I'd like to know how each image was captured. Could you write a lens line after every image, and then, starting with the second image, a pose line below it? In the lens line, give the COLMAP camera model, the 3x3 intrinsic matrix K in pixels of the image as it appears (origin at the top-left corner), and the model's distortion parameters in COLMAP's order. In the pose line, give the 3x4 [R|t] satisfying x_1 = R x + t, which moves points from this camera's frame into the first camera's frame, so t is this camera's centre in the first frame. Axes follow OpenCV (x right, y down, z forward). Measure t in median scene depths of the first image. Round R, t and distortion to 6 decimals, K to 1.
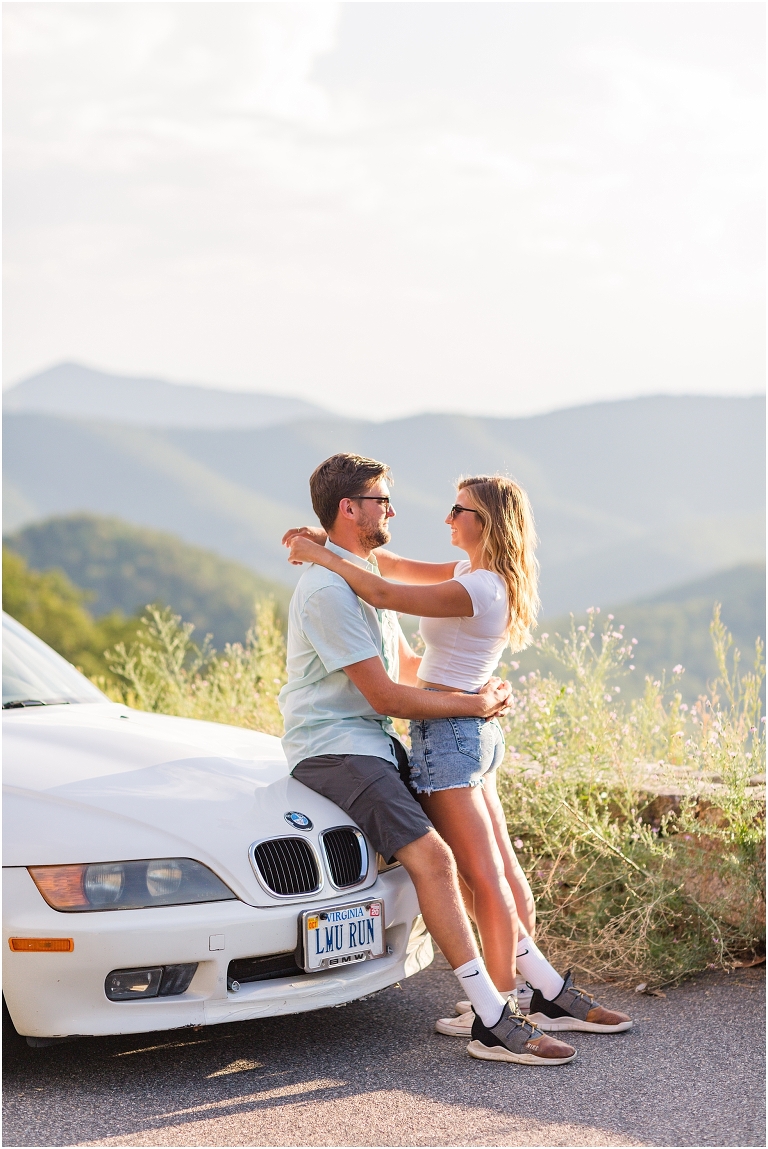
lens RADIAL K [[2904.7, 0, 387.5], [0, 2904.7, 571.5], [0, 0, 1]] dist [0.069508, 0.000000]
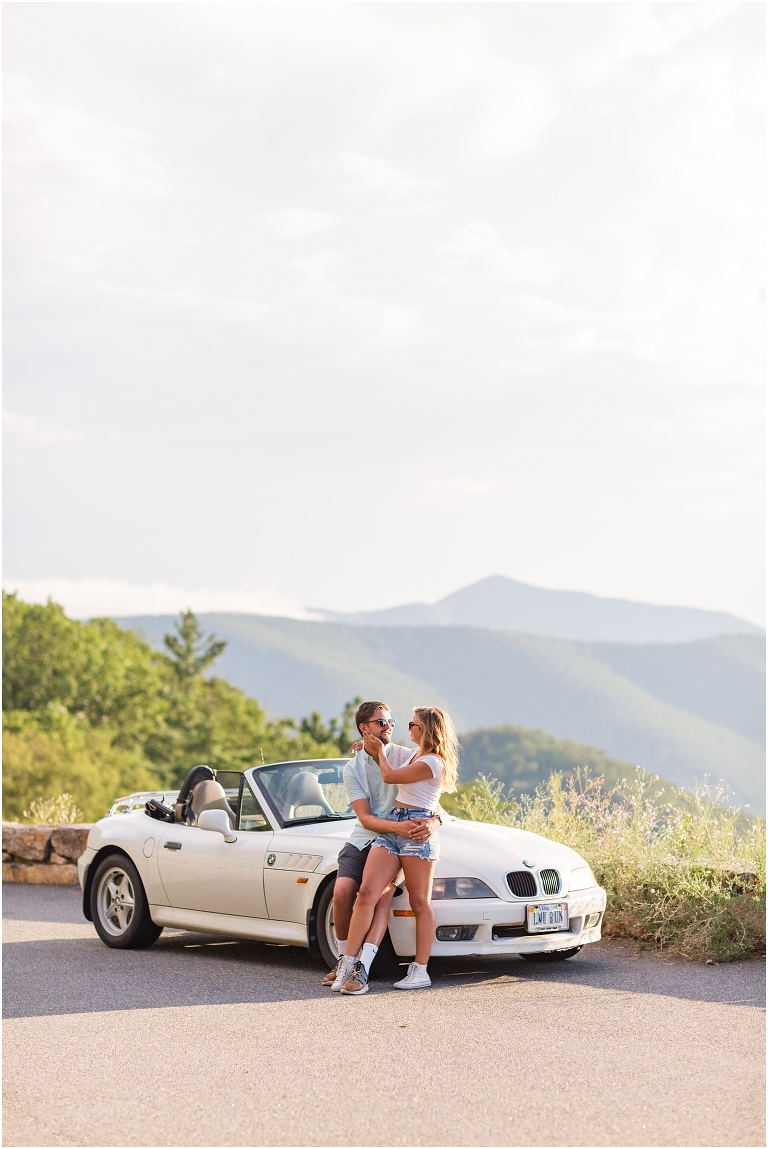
lens RADIAL K [[2904.7, 0, 386.5], [0, 2904.7, 574.4], [0, 0, 1]] dist [0.069508, 0.000000]
pose [[0.989126, 0.005373, -0.146970, 0.179142], [-0.016032, 0.997317, -0.071434, 0.026799], [0.146191, 0.073013, 0.986558, -1.142296]]
